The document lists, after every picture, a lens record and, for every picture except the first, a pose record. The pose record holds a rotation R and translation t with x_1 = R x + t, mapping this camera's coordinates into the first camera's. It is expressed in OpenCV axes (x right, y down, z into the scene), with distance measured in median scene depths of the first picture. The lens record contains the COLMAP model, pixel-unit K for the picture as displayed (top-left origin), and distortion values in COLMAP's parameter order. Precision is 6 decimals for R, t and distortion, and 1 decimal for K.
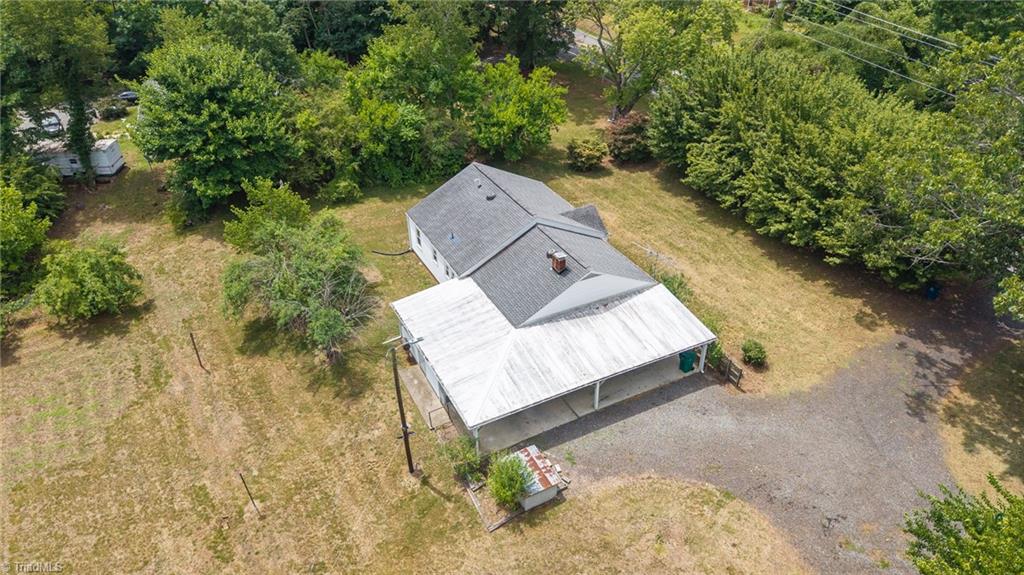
lens RADIAL K [[686.5, 0, 512.0], [0, 686.5, 287.5], [0, 0, 1]] dist [0.031622, -0.037929]
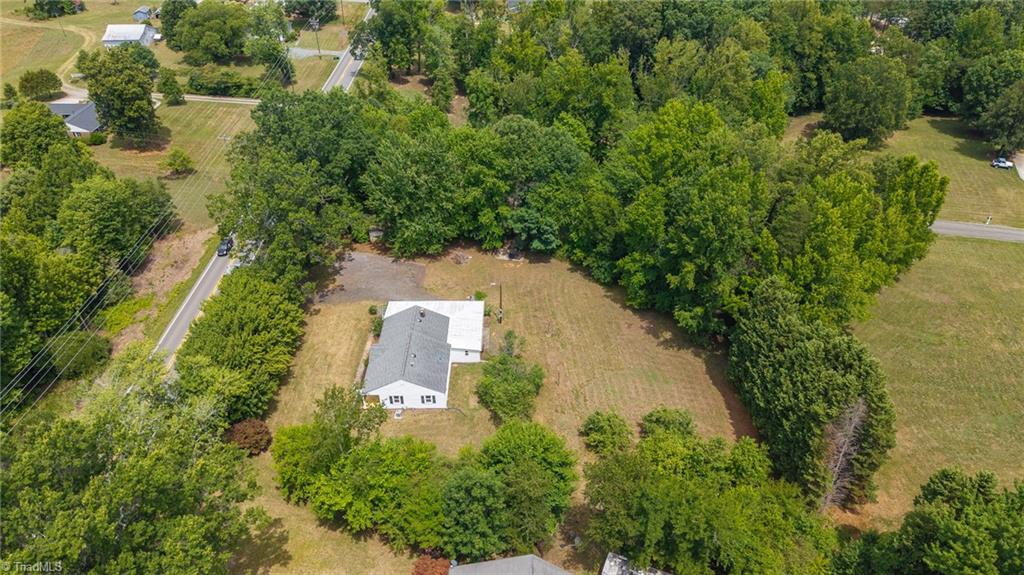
lens RADIAL K [[686.5, 0, 512.0], [0, 686.5, 287.5], [0, 0, 1]] dist [0.031622, -0.037929]
pose [[-0.897300, -0.232924, 0.374966, -1.174631], [0.268903, 0.385217, 0.882779, -2.243590], [-0.350064, 0.892947, -0.283021, 1.533116]]
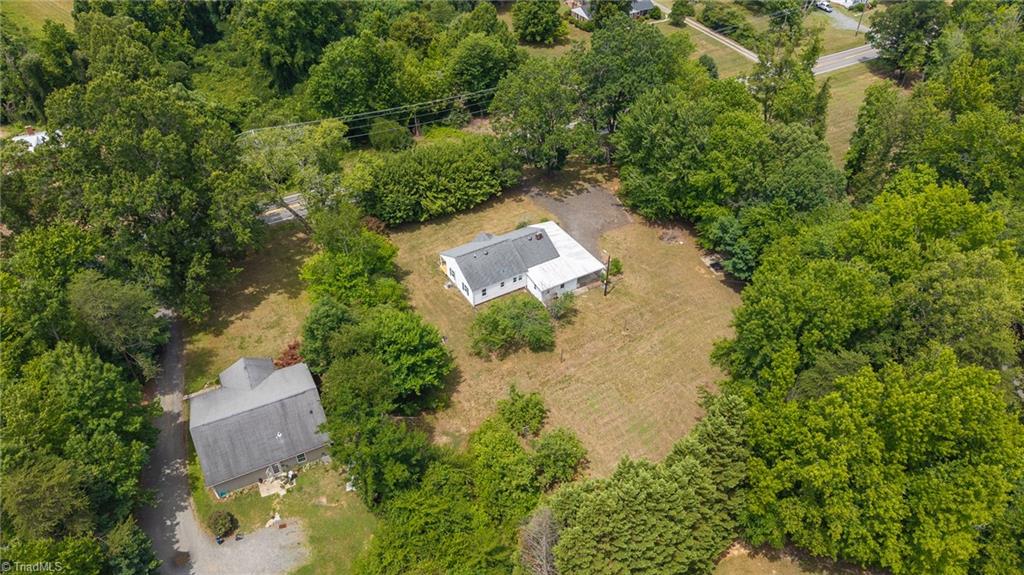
lens RADIAL K [[686.5, 0, 512.0], [0, 686.5, 287.5], [0, 0, 1]] dist [0.031622, -0.037929]
pose [[-0.075498, -0.606827, 0.791240, -2.218240], [0.554110, 0.634177, 0.539242, -1.435588], [-0.829013, 0.479145, 0.288370, 0.405353]]
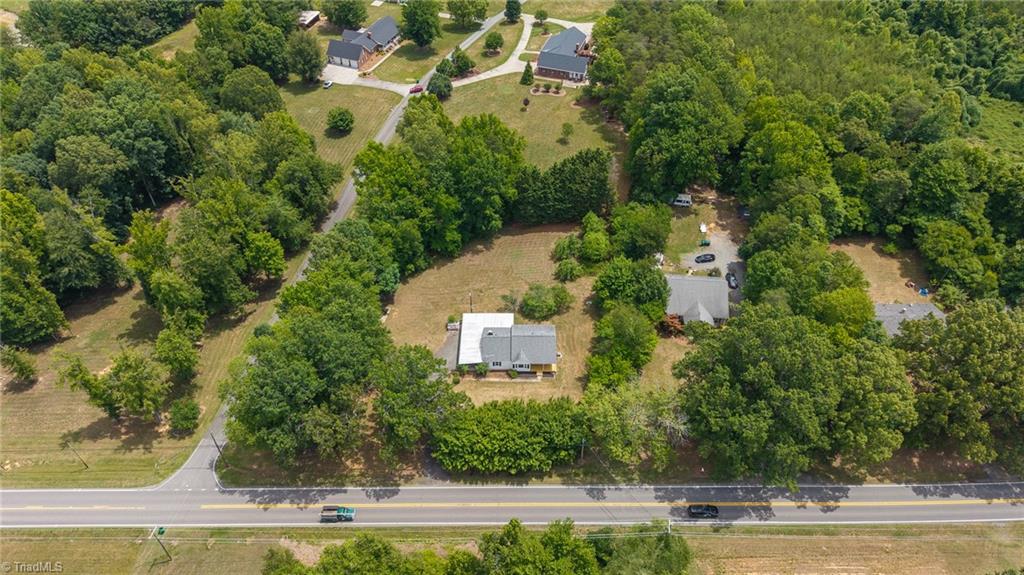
lens RADIAL K [[686.5, 0, 512.0], [0, 686.5, 287.5], [0, 0, 1]] dist [0.031622, -0.037929]
pose [[-0.449462, 0.655087, -0.607326, 2.178256], [-0.472385, 0.402733, 0.784002, -3.201236], [0.758180, 0.639270, 0.128440, 0.441998]]
